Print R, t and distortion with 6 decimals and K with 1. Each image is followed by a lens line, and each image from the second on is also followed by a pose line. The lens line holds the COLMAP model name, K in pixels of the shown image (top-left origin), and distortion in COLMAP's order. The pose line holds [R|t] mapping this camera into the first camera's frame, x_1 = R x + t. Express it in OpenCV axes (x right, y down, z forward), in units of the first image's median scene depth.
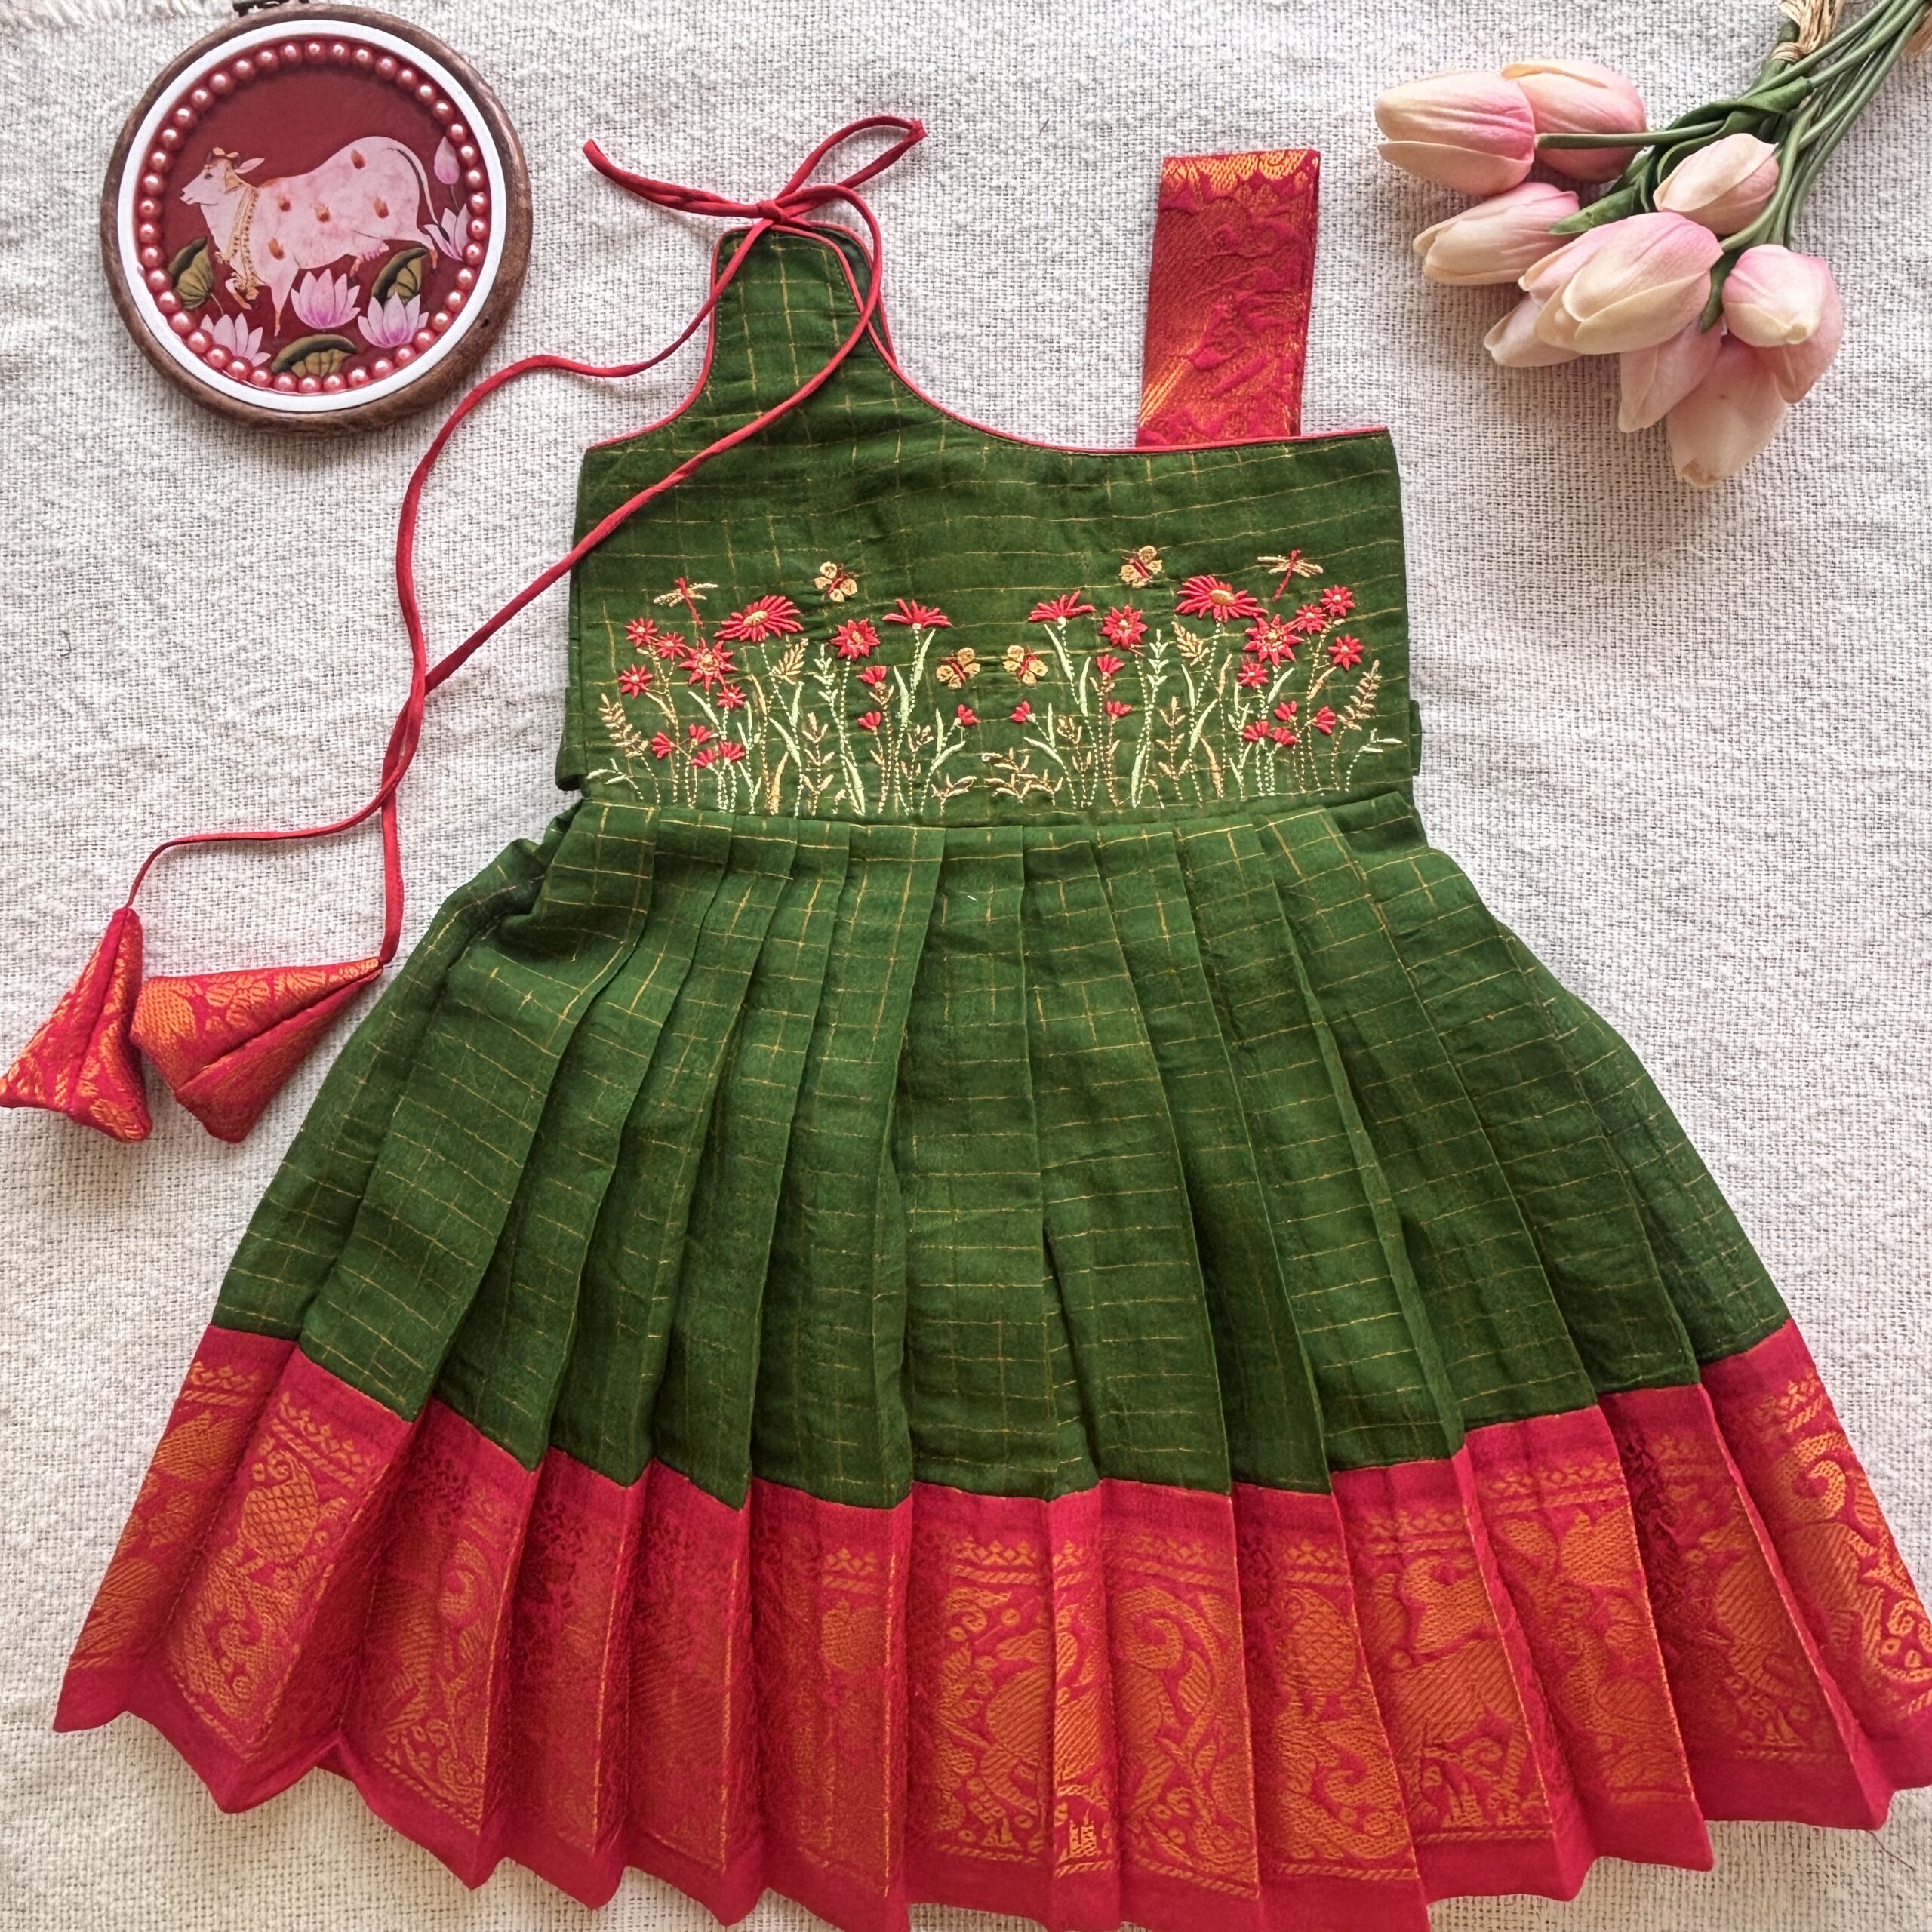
lens RADIAL K [[1678.5, 0, 992.5], [0, 1678.5, 1023.5], [0, 0, 1]] dist [0.019041, -0.019351]
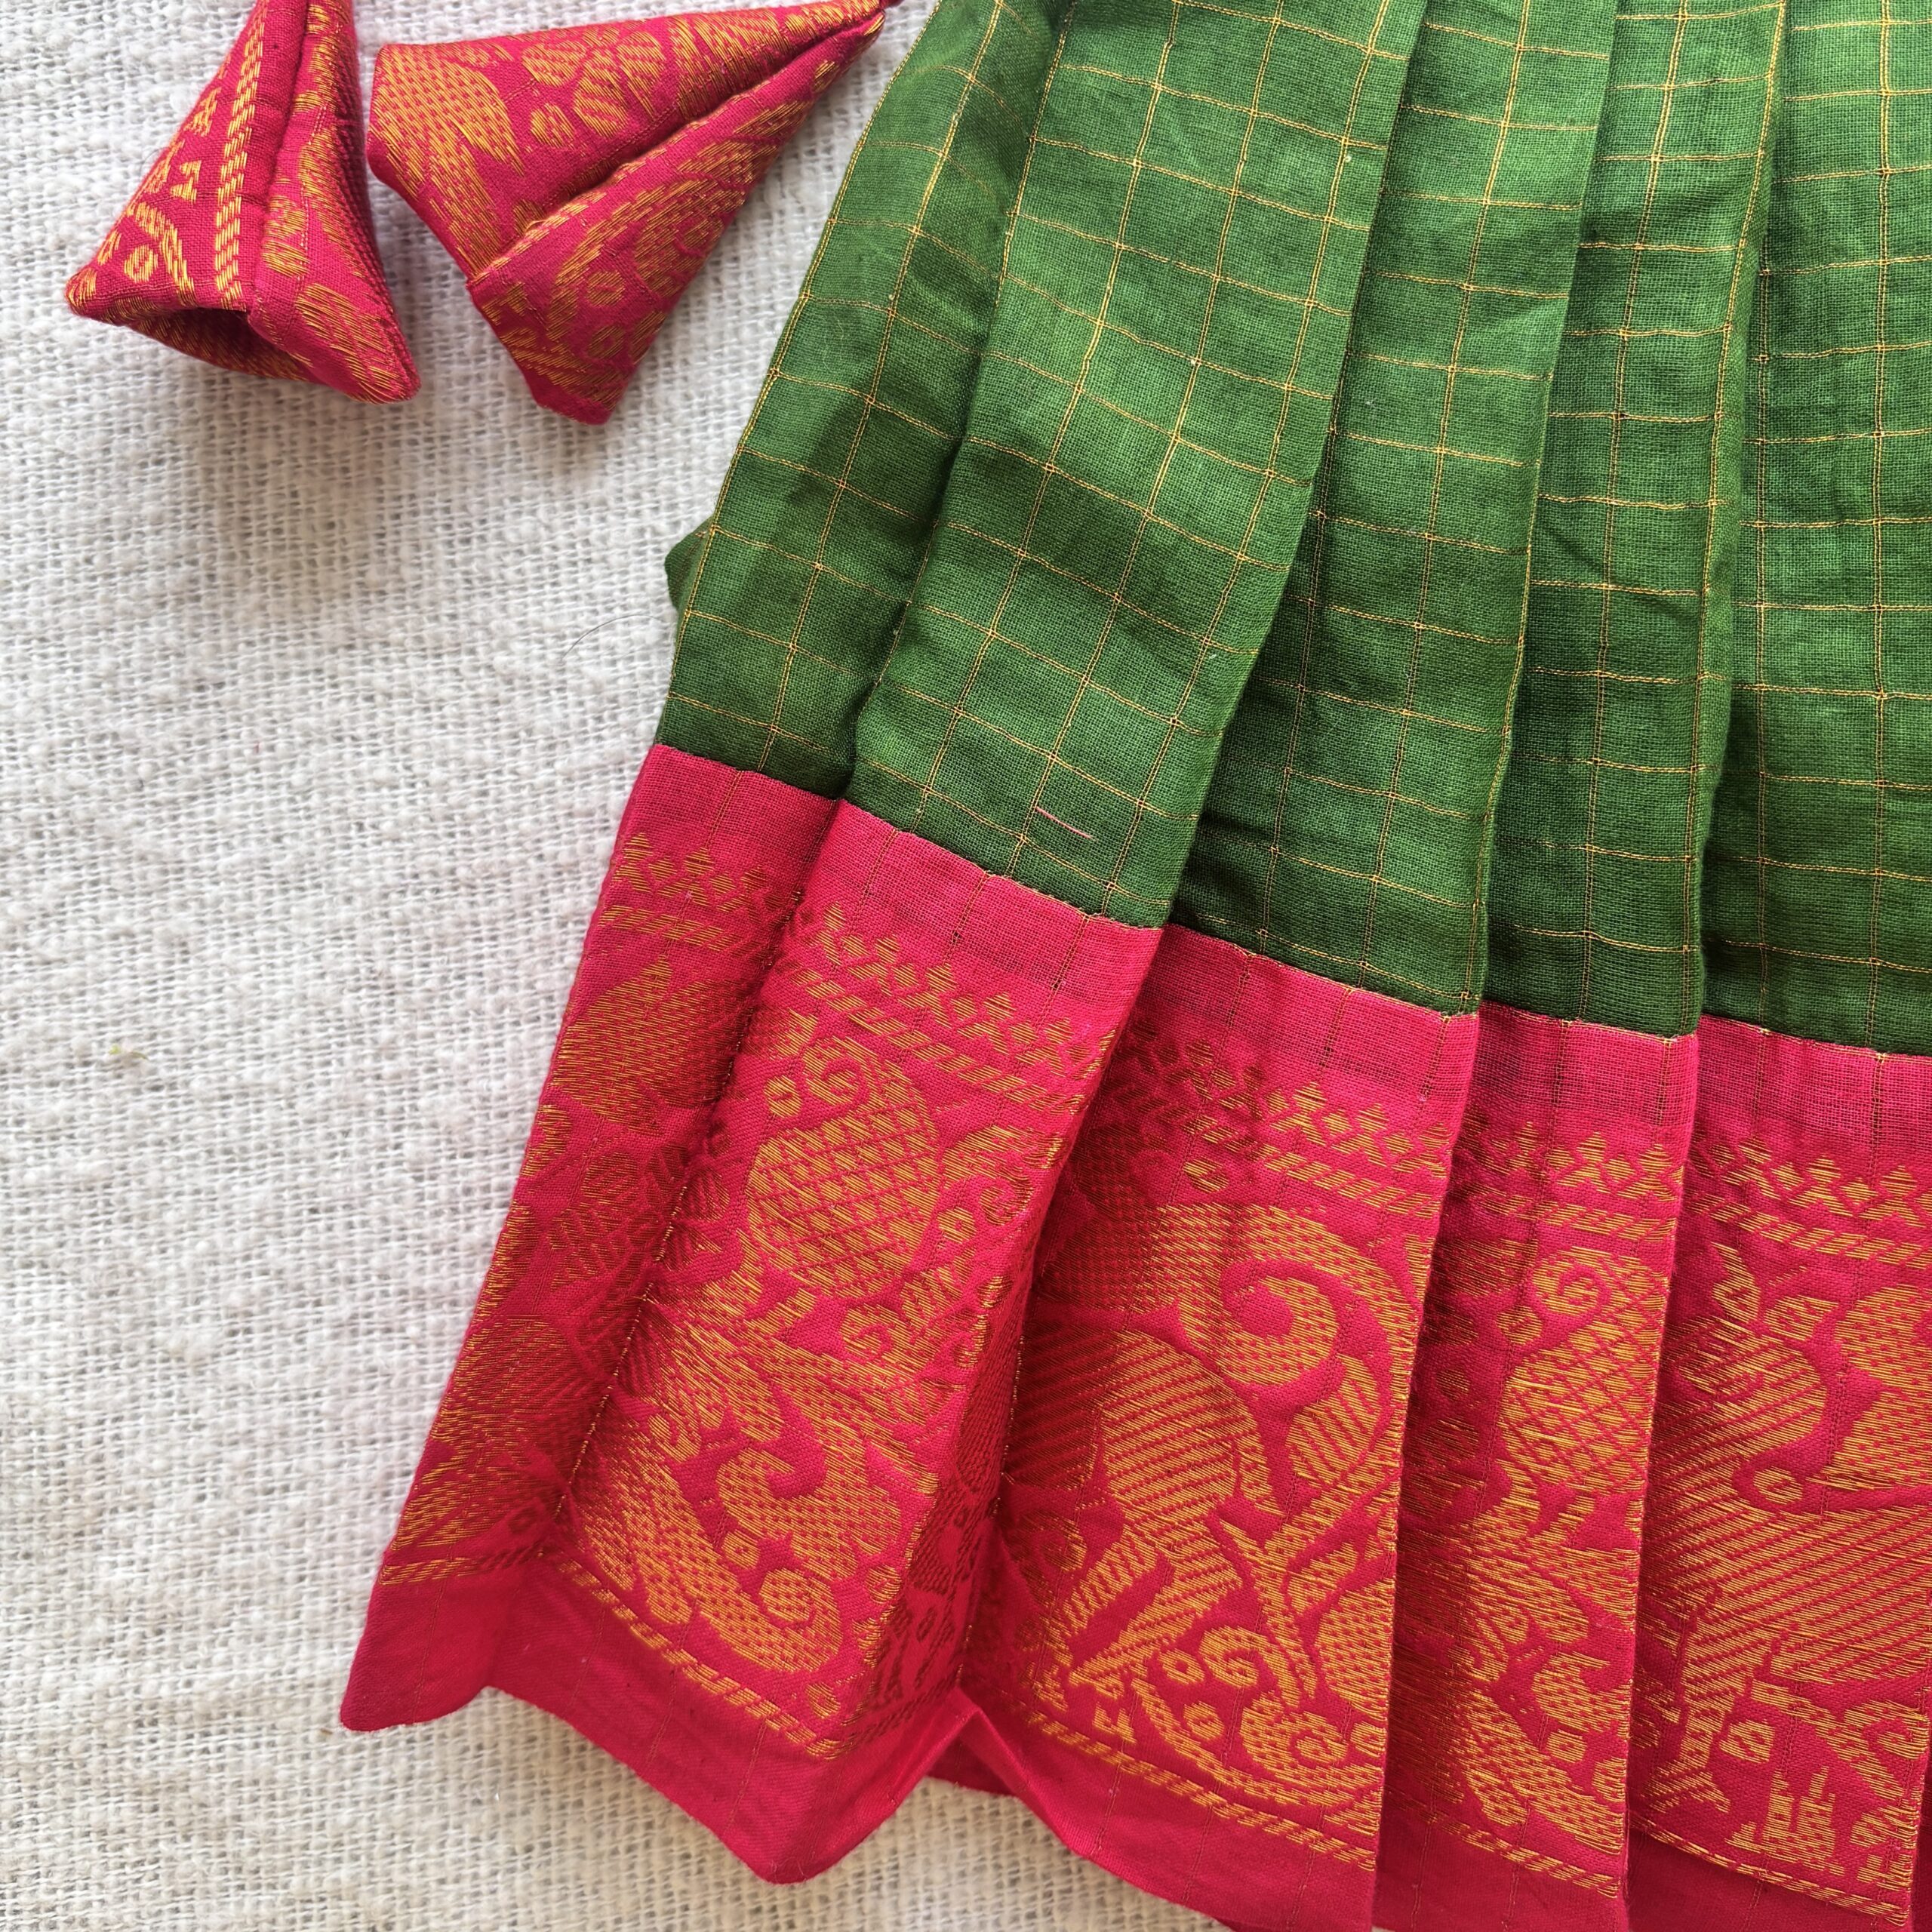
lens RADIAL K [[1816.5, 0, 966.0], [0, 1816.5, 966.0], [0, 0, 1]] dist [0.001029, 0.001415]
pose [[0.996416, -0.079088, 0.030015, -0.395196], [0.078658, 0.996785, 0.015248, 0.227384], [-0.031125, -0.012832, 0.999433, 0.531527]]
